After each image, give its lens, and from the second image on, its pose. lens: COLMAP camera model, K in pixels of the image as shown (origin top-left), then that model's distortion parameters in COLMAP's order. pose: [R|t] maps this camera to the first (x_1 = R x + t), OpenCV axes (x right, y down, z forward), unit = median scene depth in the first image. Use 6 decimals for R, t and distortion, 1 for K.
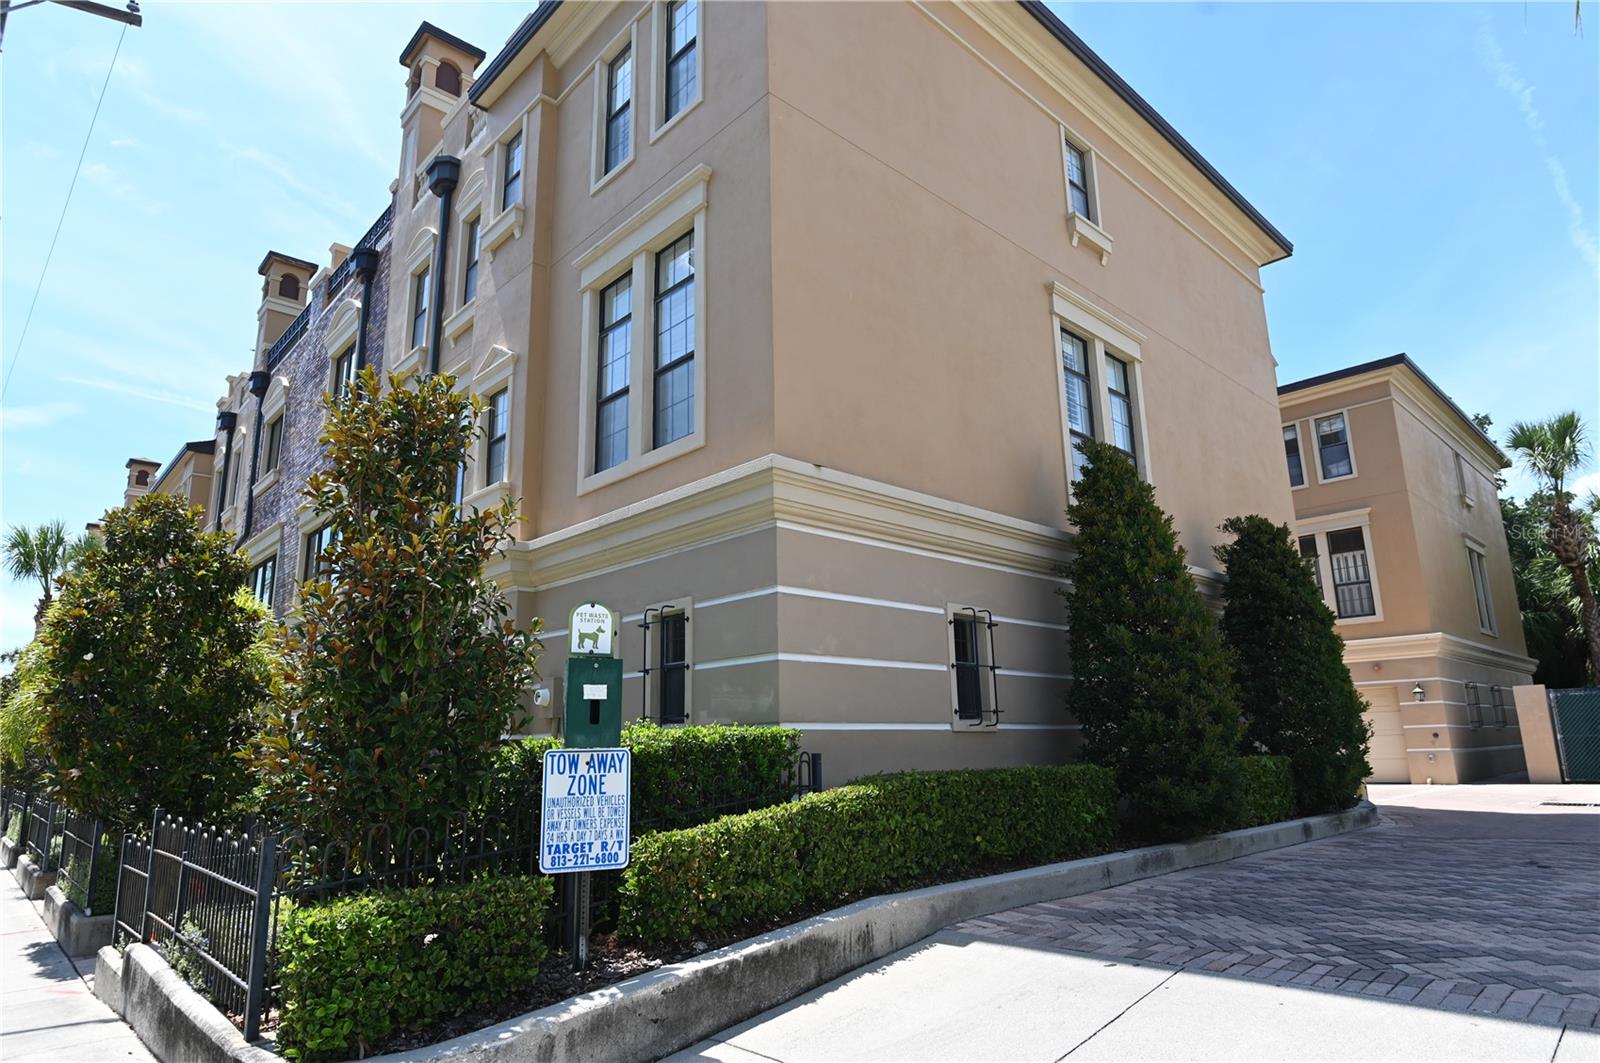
lens RADIAL K [[909.6, 0, 786.6], [0, 909.6, 533.9], [0, 0, 1]] dist [-0.035030, -0.003524]
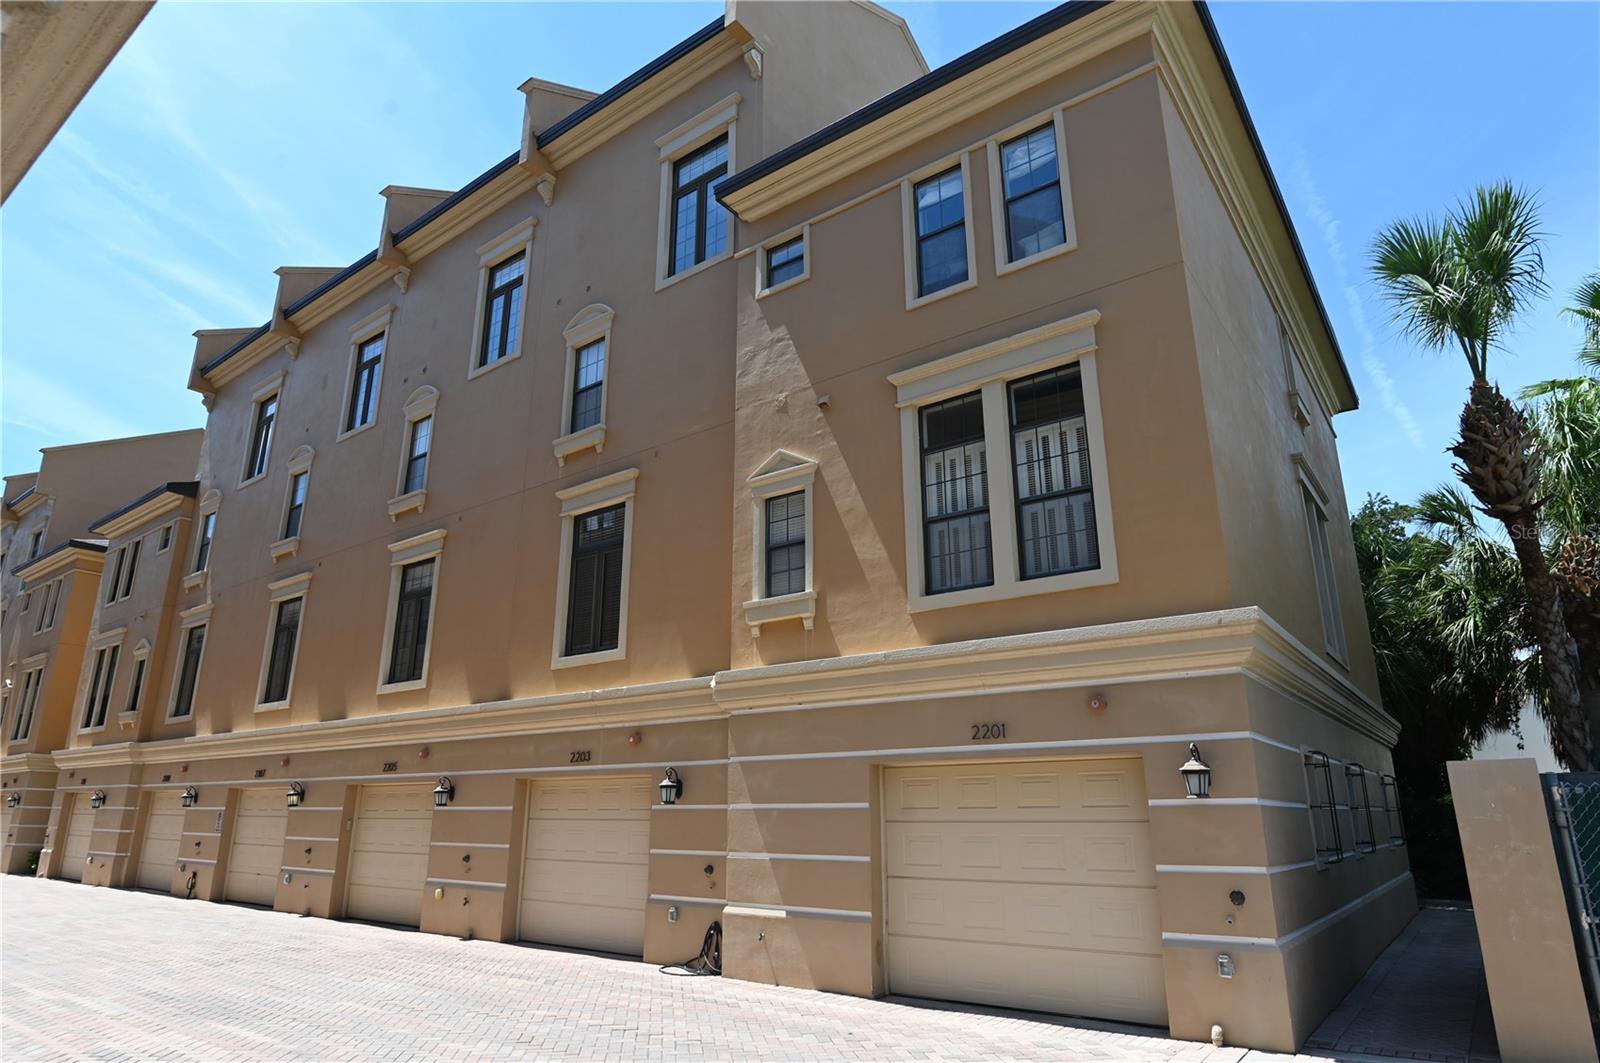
lens RADIAL K [[909.6, 0, 807.7], [0, 909.6, 535.8], [0, 0, 1]] dist [-0.035030, -0.003524]
pose [[0.982410, 0.068009, 0.173913, 0.449051], [-0.055284, 0.995497, -0.076998, 0.110580], [-0.178366, 0.066029, 0.981746, 0.614911]]
